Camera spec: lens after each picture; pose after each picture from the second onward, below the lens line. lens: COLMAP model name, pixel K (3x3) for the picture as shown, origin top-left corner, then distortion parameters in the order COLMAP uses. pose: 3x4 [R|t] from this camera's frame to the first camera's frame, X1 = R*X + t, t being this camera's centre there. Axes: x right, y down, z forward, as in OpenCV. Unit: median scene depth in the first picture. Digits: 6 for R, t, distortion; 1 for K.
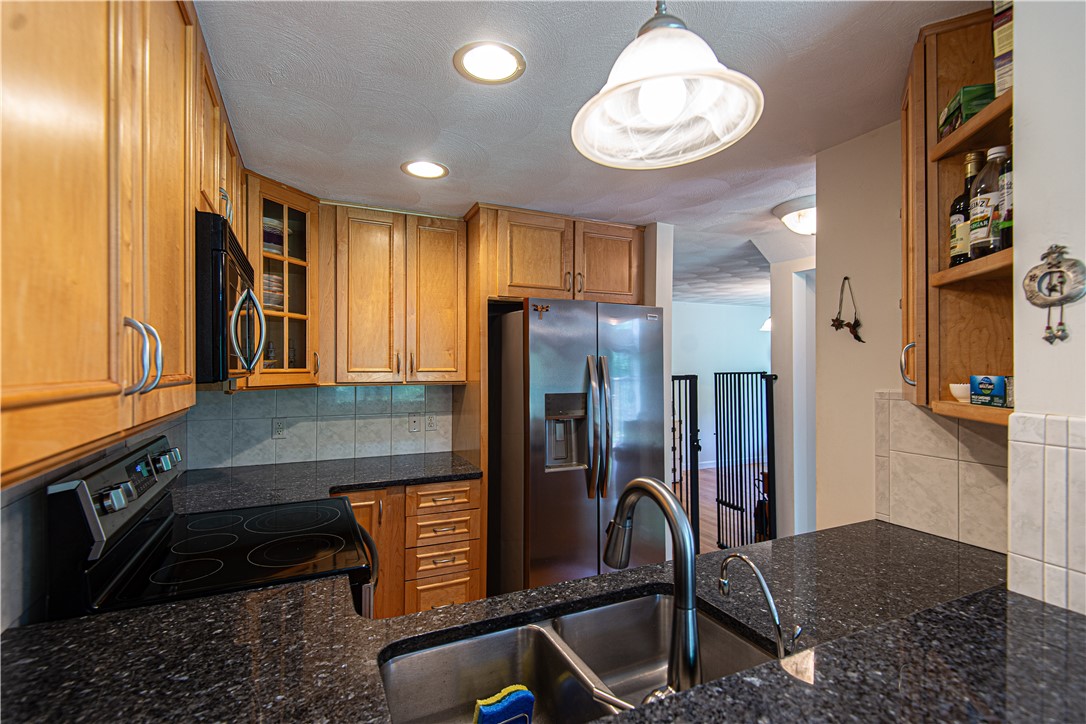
lens RADIAL K [[491.8, 0, 536.6], [0, 491.8, 383.4], [0, 0, 1]] dist [0.001975, -0.000377]
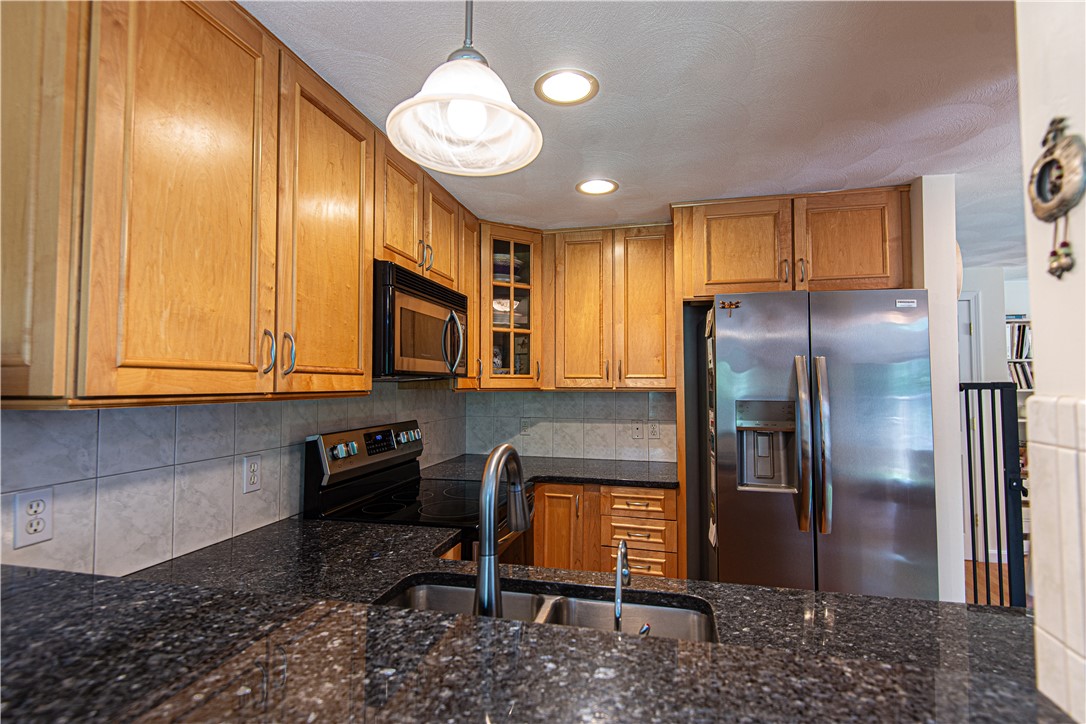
lens RADIAL K [[514.9, 0, 538.2], [0, 514.9, 382.9], [0, 0, 1]] dist [0.017008, -0.000655]
pose [[0.782165, -0.001177, -0.623070, 0.301782], [-0.023533, 0.999229, -0.031430, 0.025967], [0.622626, 0.039246, 0.781534, 0.043907]]
